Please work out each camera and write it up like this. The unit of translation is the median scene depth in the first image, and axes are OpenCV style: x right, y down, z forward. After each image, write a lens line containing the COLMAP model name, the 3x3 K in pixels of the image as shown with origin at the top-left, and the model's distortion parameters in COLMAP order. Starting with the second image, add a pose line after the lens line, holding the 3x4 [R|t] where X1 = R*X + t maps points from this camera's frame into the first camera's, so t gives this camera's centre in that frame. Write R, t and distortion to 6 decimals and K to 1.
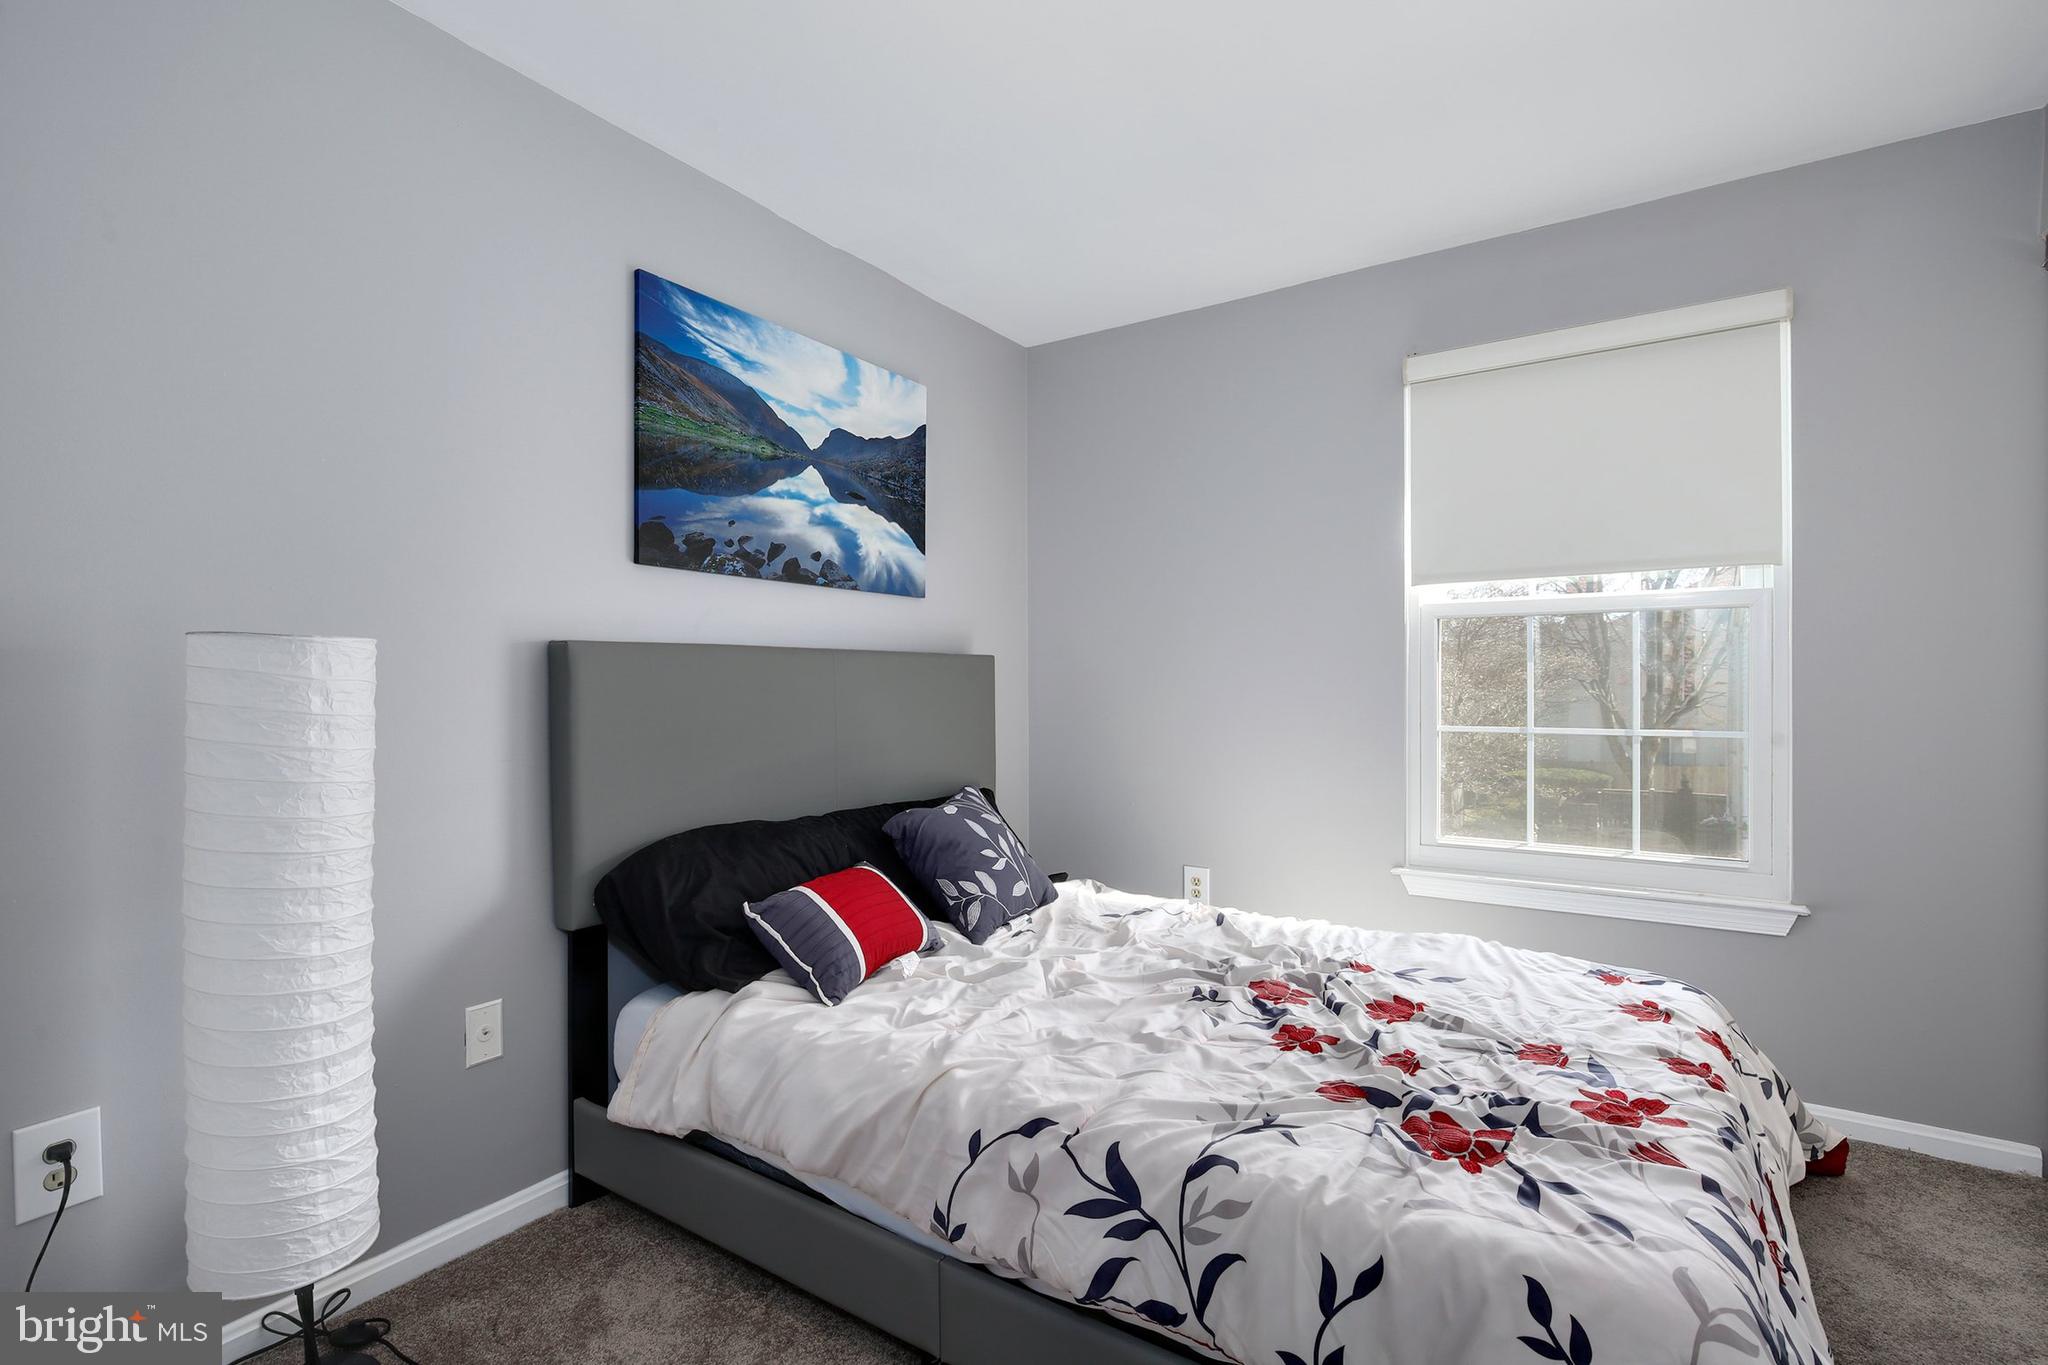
lens RADIAL K [[924.2, 0, 1024.0], [0, 924.2, 682.5], [0, 0, 1]] dist [-0.015804, 0.000342]
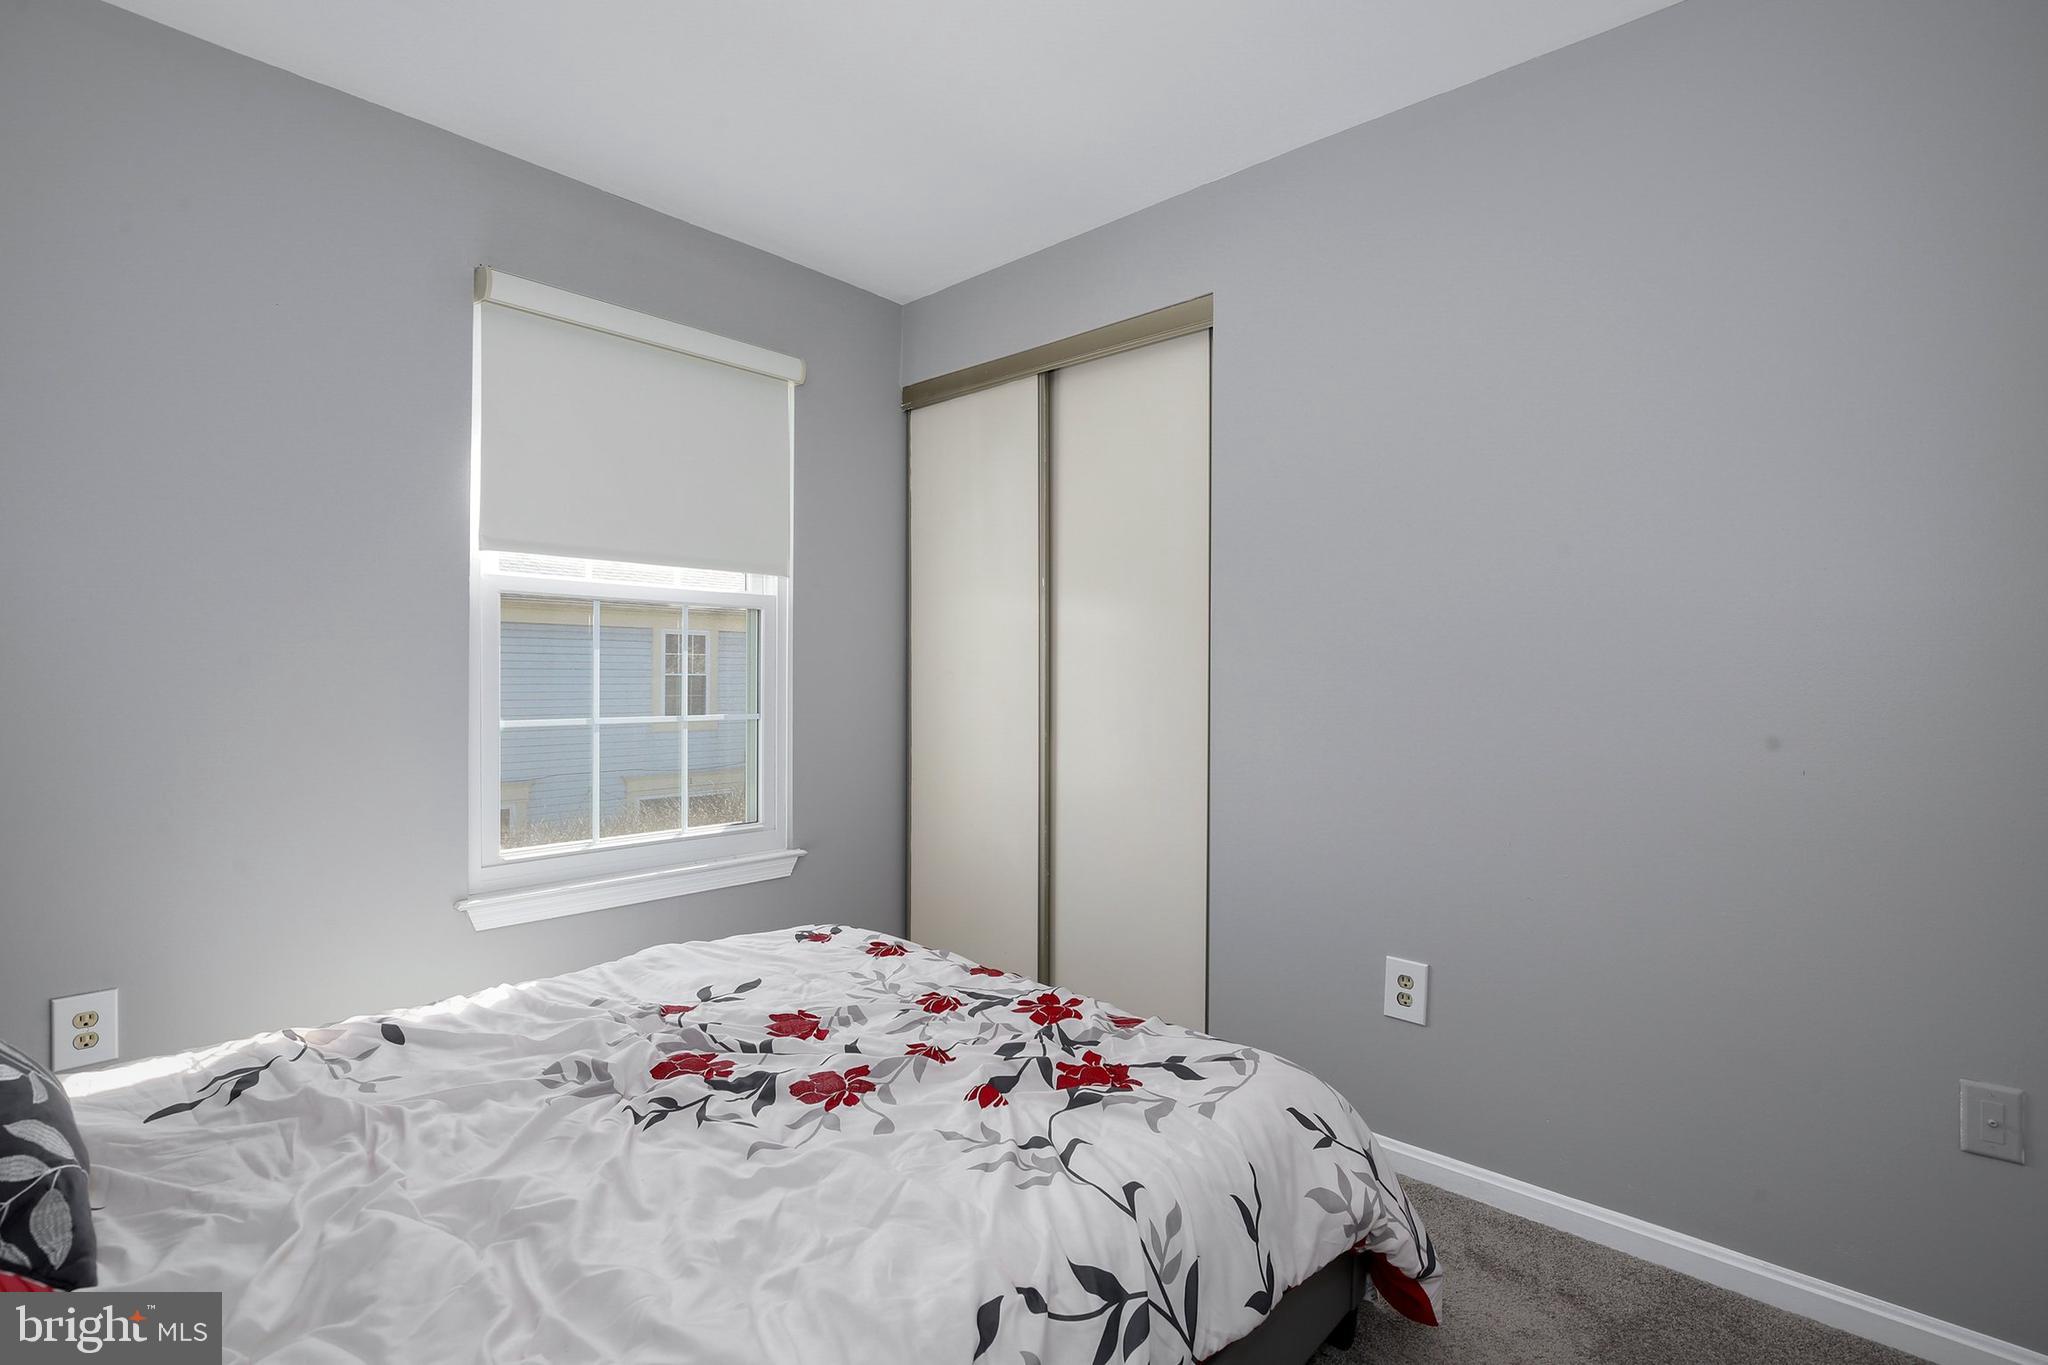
lens RADIAL K [[924.2, 0, 1024.0], [0, 924.2, 682.5], [0, 0, 1]] dist [-0.015804, 0.000342]
pose [[0.159775, -0.002559, 0.987150, -0.427441], [-0.011918, 0.999919, 0.004521, 0.004371], [-0.987081, -0.012487, 0.159732, 0.577306]]
